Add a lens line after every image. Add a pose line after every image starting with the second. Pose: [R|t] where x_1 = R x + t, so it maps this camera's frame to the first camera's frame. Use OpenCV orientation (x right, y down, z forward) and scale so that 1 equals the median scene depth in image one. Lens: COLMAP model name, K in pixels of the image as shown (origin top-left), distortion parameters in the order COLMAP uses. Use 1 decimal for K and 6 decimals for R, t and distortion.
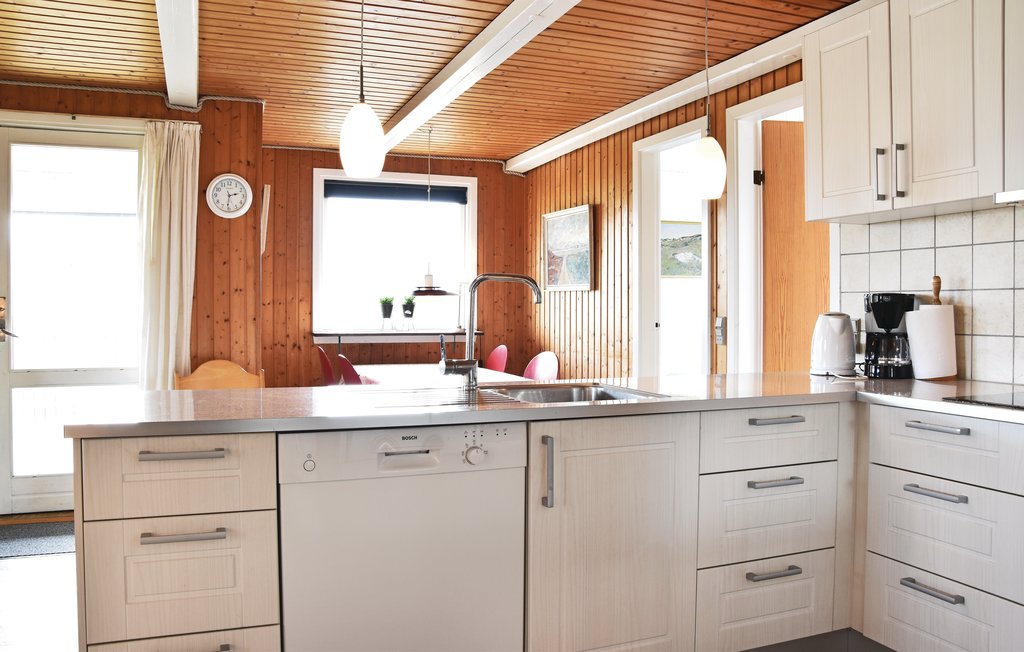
lens RADIAL K [[814.2, 0, 512.0], [0, 814.2, 326.0], [0, 0, 1]] dist [0.000731, 0.000798]
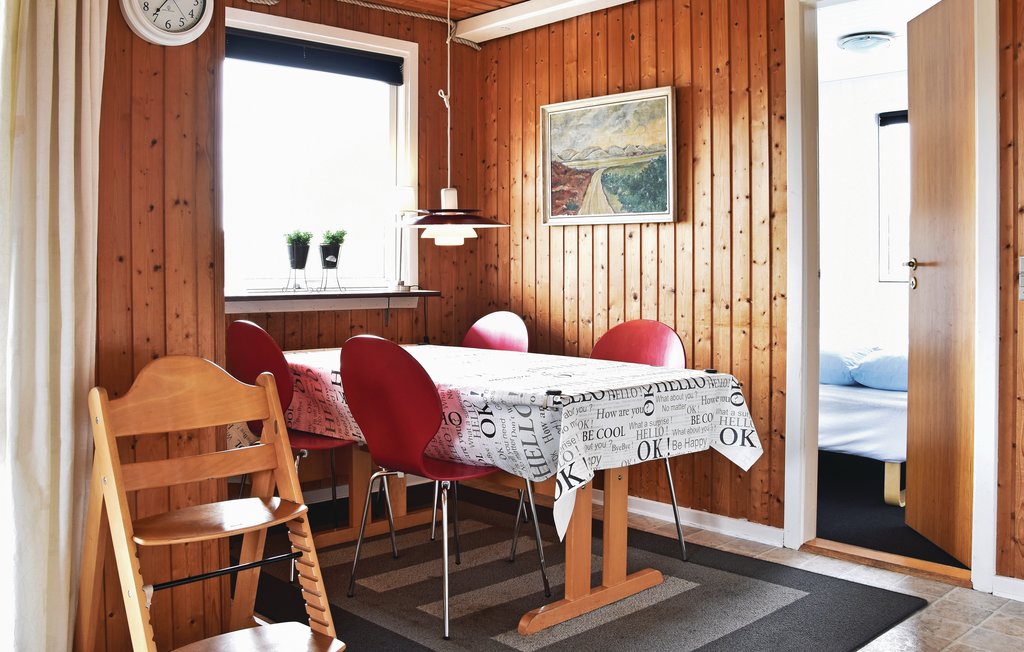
lens RADIAL K [[962.6, 0, 510.7], [0, 962.6, 283.9], [0, 0, 1]] dist [-0.054958, 0.001158]
pose [[0.929885, -0.010253, 0.367707, -0.274480], [0.011554, 0.999932, -0.001336, 0.003788], [-0.367669, 0.005491, 0.929941, 0.323312]]
